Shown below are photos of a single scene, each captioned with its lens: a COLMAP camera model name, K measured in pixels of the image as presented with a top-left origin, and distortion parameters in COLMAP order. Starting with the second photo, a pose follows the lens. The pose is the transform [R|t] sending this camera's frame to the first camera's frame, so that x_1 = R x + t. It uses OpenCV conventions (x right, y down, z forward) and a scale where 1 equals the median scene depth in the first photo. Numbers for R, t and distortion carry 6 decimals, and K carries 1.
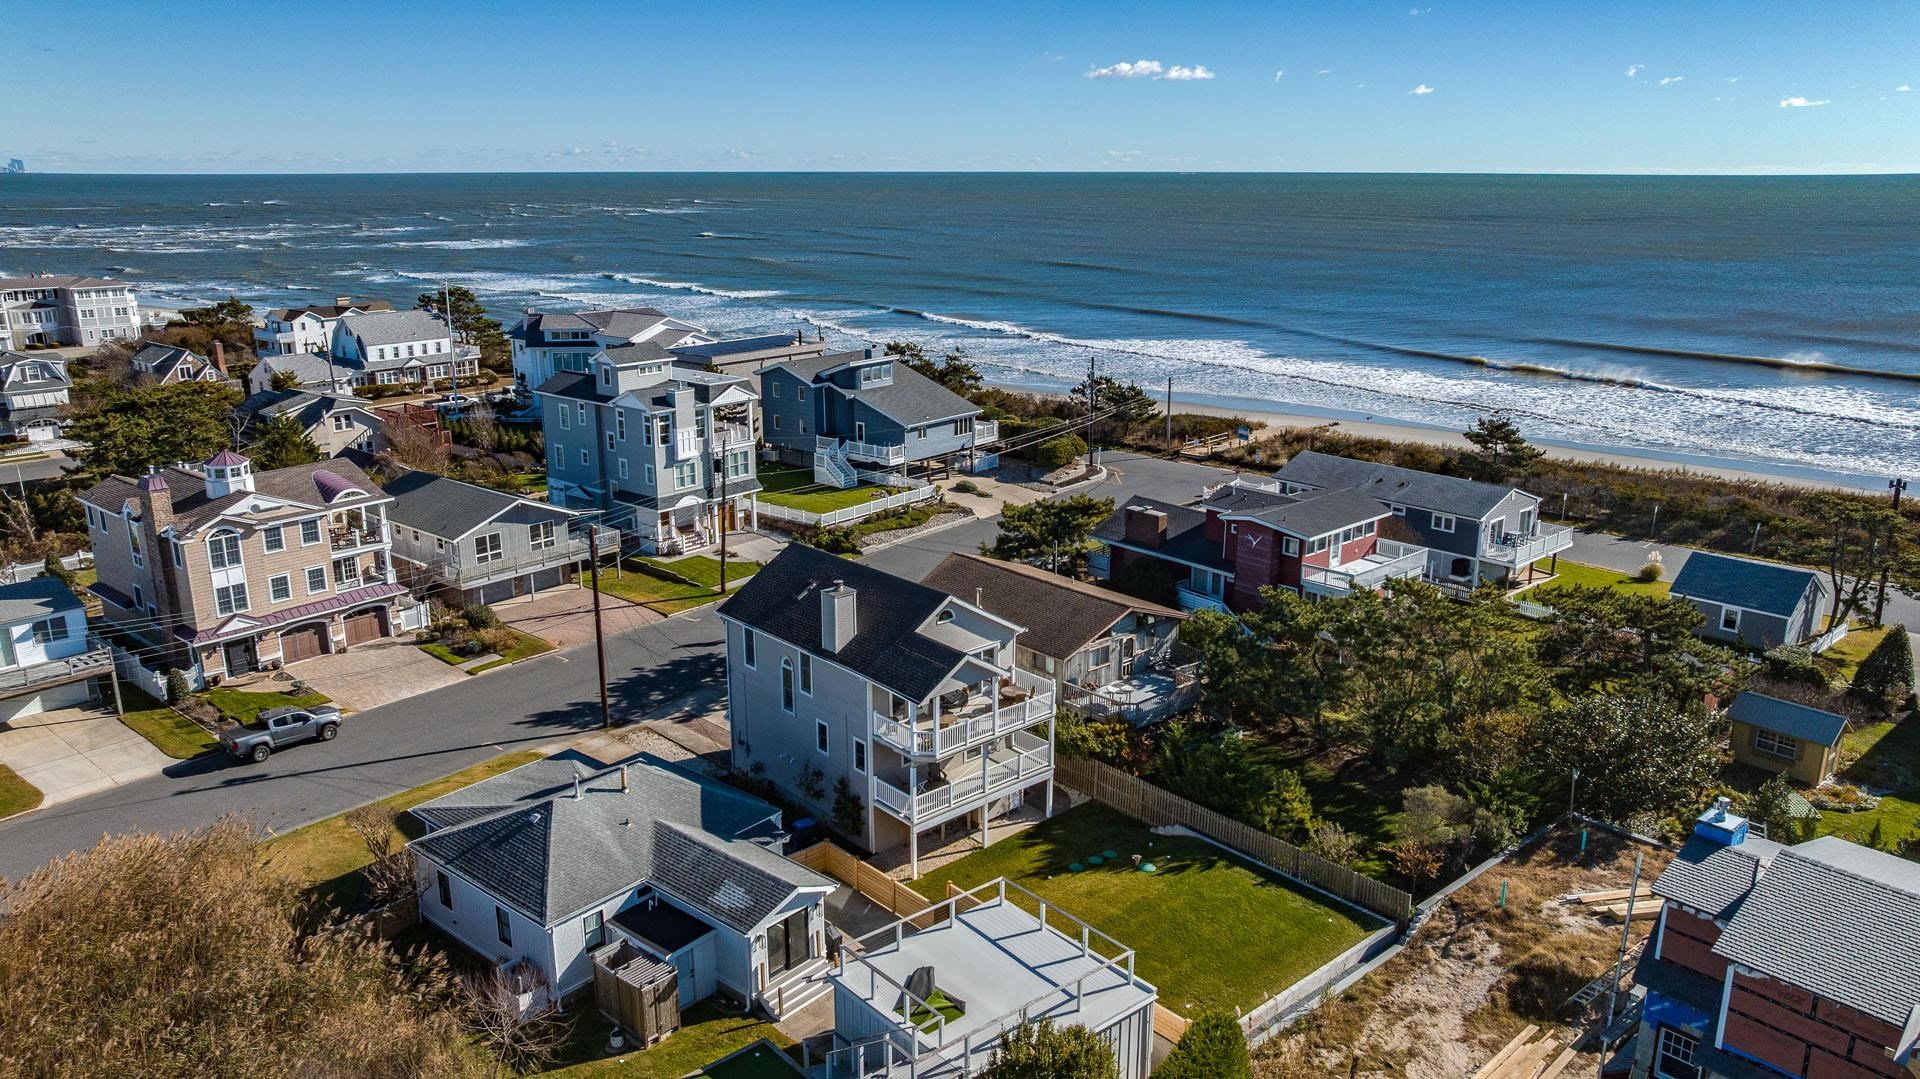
lens RADIAL K [[1357.6, 0, 960.0], [0, 1357.6, 539.5], [0, 0, 1]] dist [-0.019004, 0.003452]
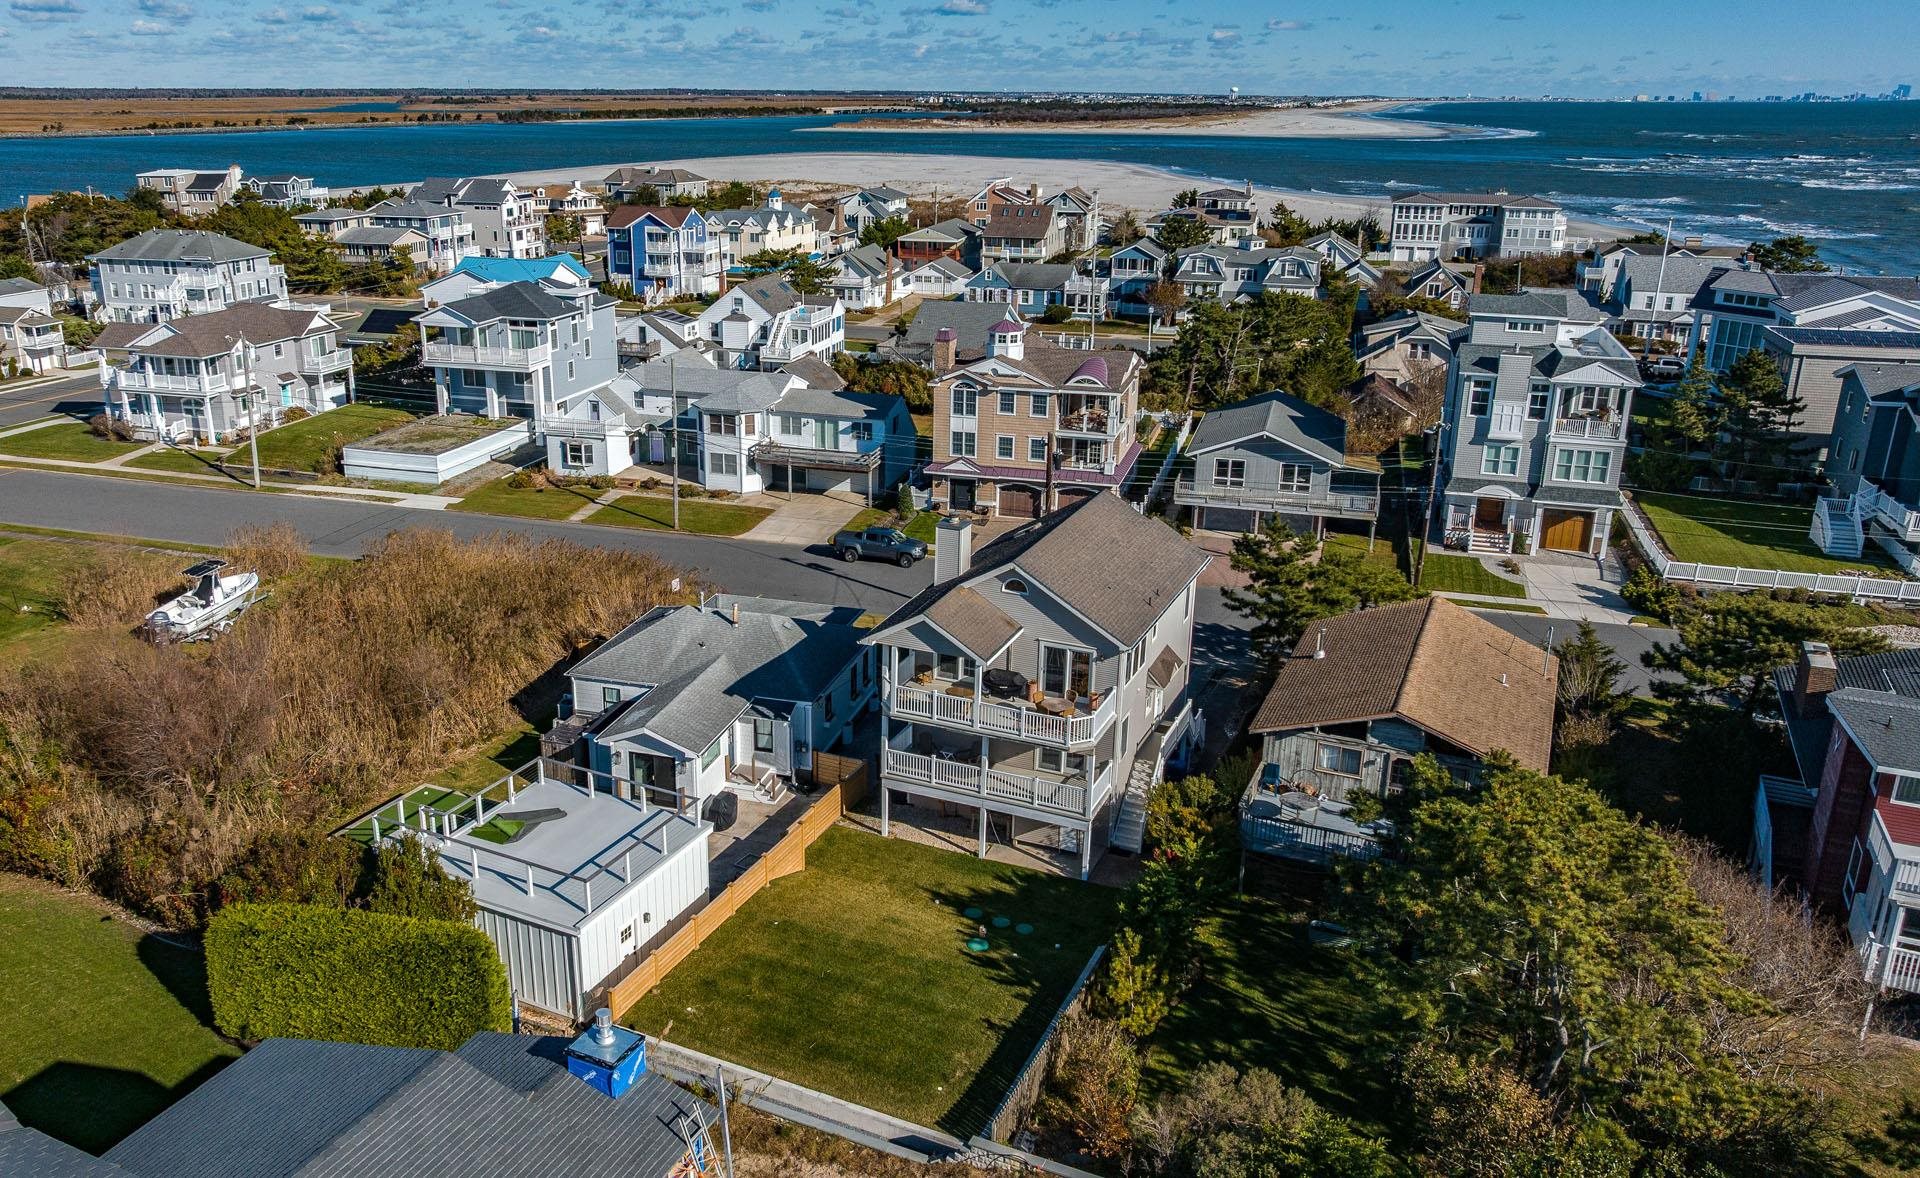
lens RADIAL K [[1464.9, 0, 872.5], [0, 1464.9, 588.0], [0, 0, 1]] dist [-0.003838, -0.013755]
pose [[0.386613, 0.298920, -0.872455, 0.565027], [-0.250646, 0.944463, 0.212523, -0.086273], [0.887529, 0.136513, 0.440065, 0.381499]]
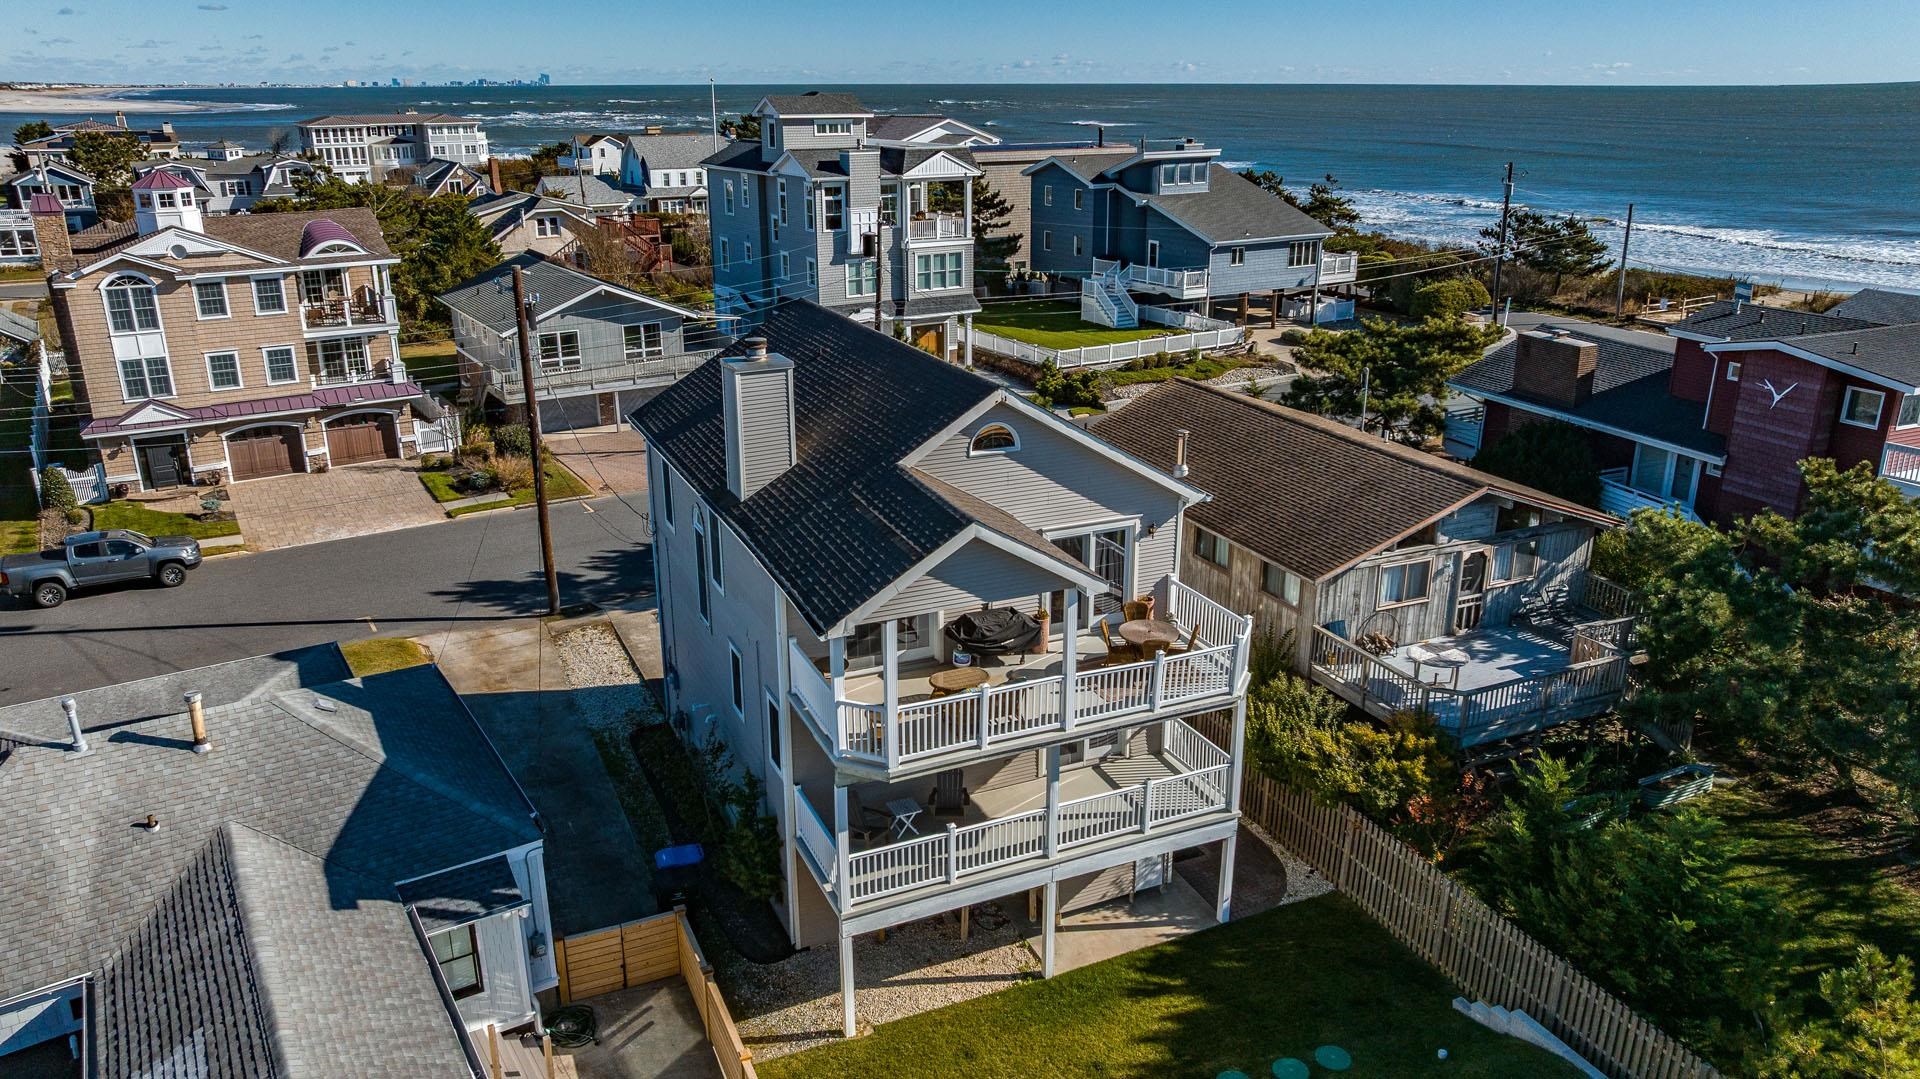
lens RADIAL K [[1357.6, 0, 960.0], [0, 1357.6, 539.5], [0, 0, 1]] dist [-0.019004, 0.003452]
pose [[0.952801, 0.096354, -0.287899, 0.078470], [-0.079140, 0.994341, 0.070872, 0.043531], [0.293099, -0.044743, 0.955035, 0.437146]]
